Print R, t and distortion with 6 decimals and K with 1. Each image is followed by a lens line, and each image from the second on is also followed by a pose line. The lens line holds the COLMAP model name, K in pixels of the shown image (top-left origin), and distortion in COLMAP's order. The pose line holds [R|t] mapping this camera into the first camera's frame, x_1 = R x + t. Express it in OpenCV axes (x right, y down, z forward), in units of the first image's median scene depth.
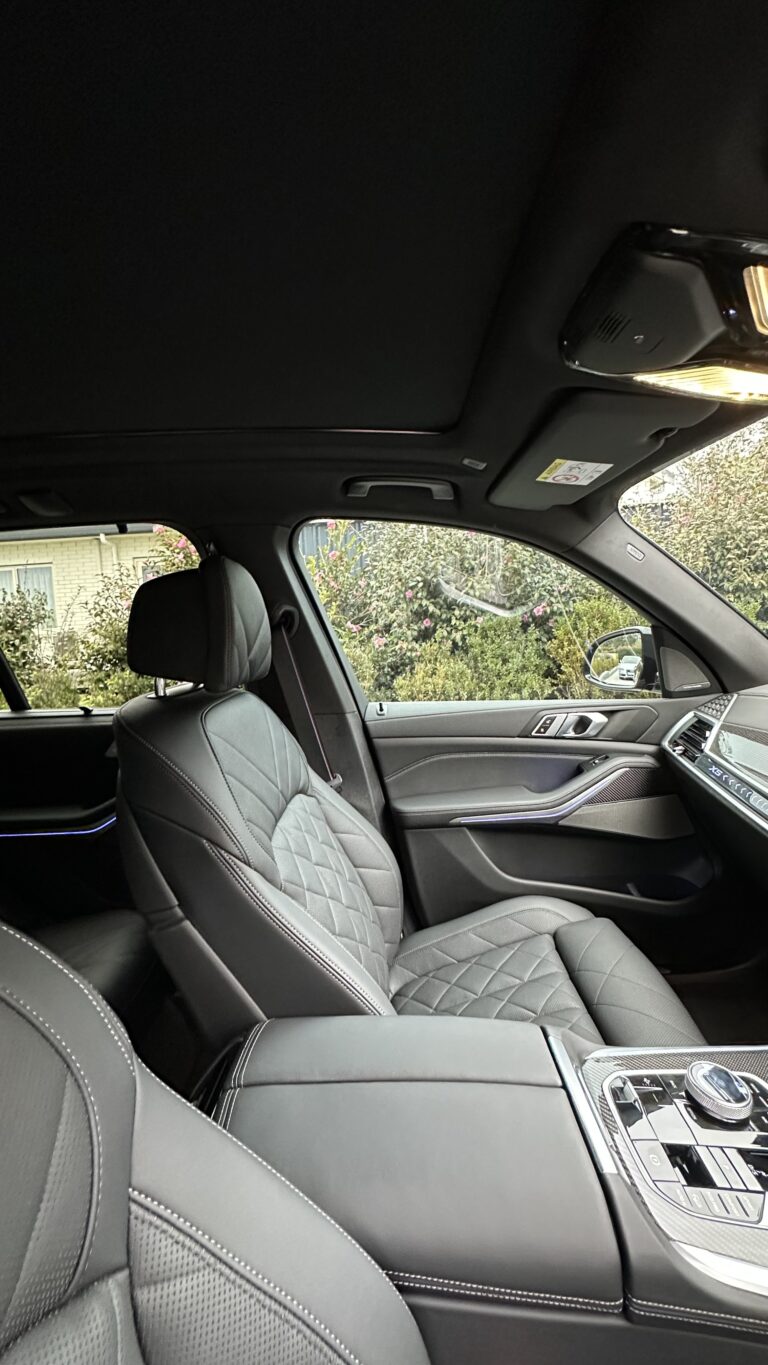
lens RADIAL K [[544.1, 0, 381.6], [0, 544.1, 680.1], [0, 0, 1]] dist [-0.005132, 0.001675]
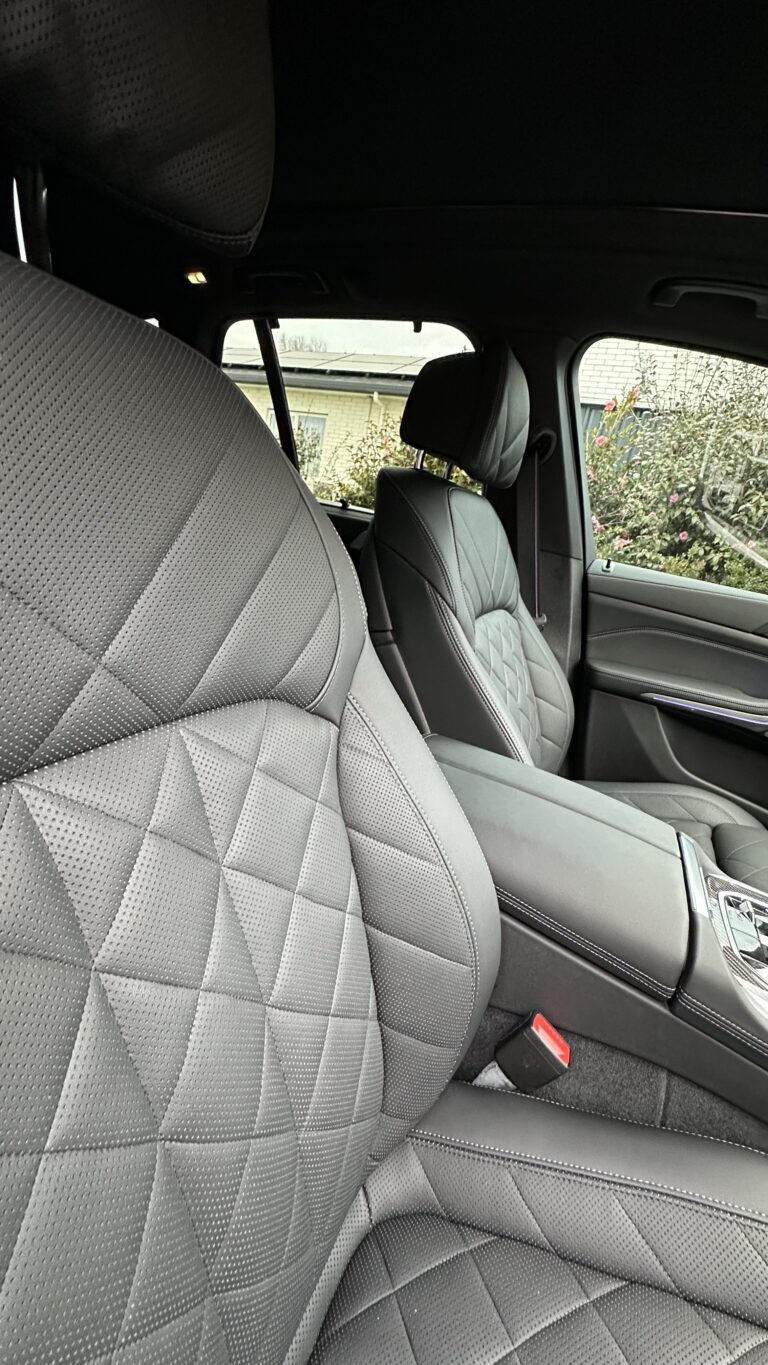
lens RADIAL K [[544.1, 0, 382.1], [0, 544.1, 677.3], [0, 0, 1]] dist [-0.005132, 0.001675]
pose [[0.892366, 0.311733, -0.326353, 0.018377], [-0.250095, 0.943502, 0.217387, 0.132780], [0.375681, -0.112369, 0.919911, -0.071218]]
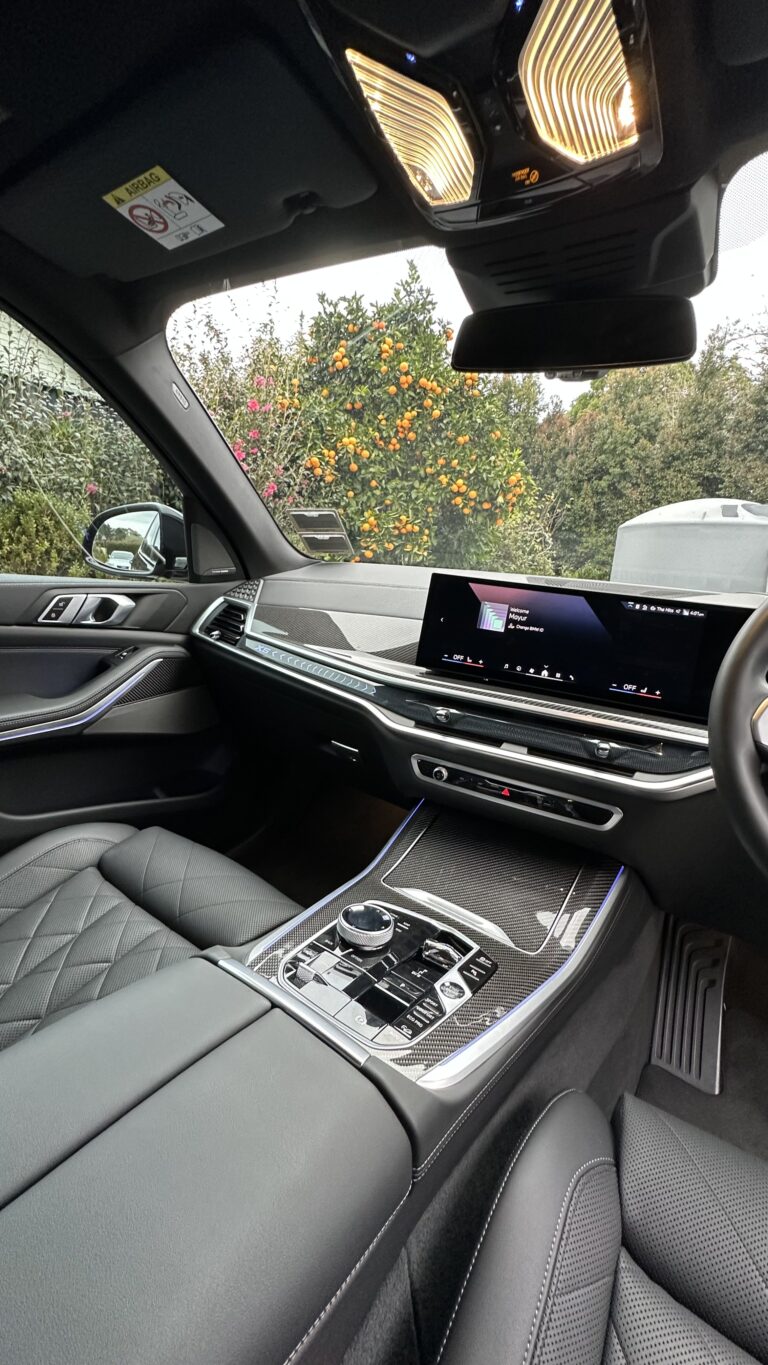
lens RADIAL K [[544.1, 0, 385.7], [0, 544.1, 680.8], [0, 0, 1]] dist [-0.005132, 0.001675]
pose [[0.559732, -0.081366, 0.824669, -0.072697], [-0.028175, 0.992724, 0.117071, 0.081138], [-0.828194, -0.088763, 0.553367, 0.199284]]
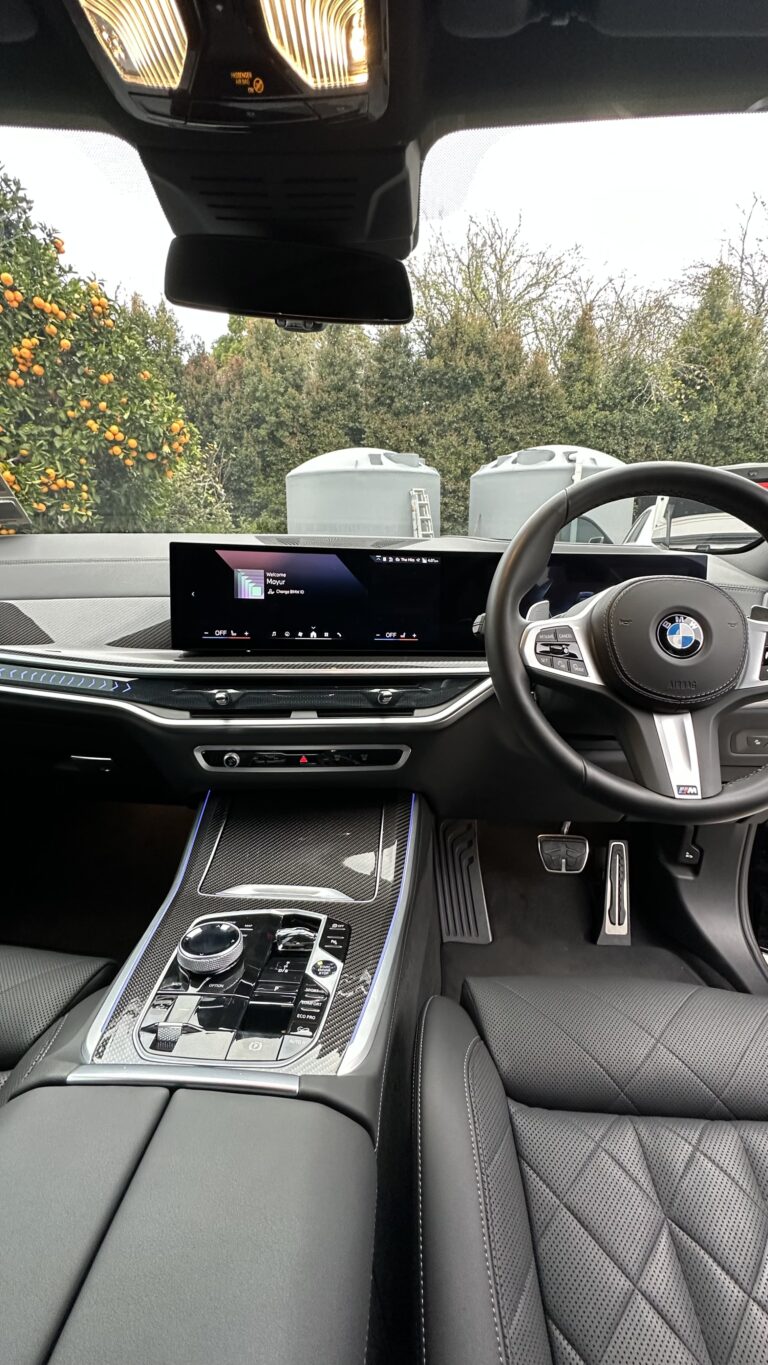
lens RADIAL K [[544.1, 0, 382.8], [0, 544.1, 680.4], [0, 0, 1]] dist [-0.005132, 0.001675]
pose [[0.037660, -0.216763, 0.975498, -0.074888], [0.082422, 0.973538, 0.213145, 0.066191], [-0.995886, 0.072375, 0.054529, 0.277349]]
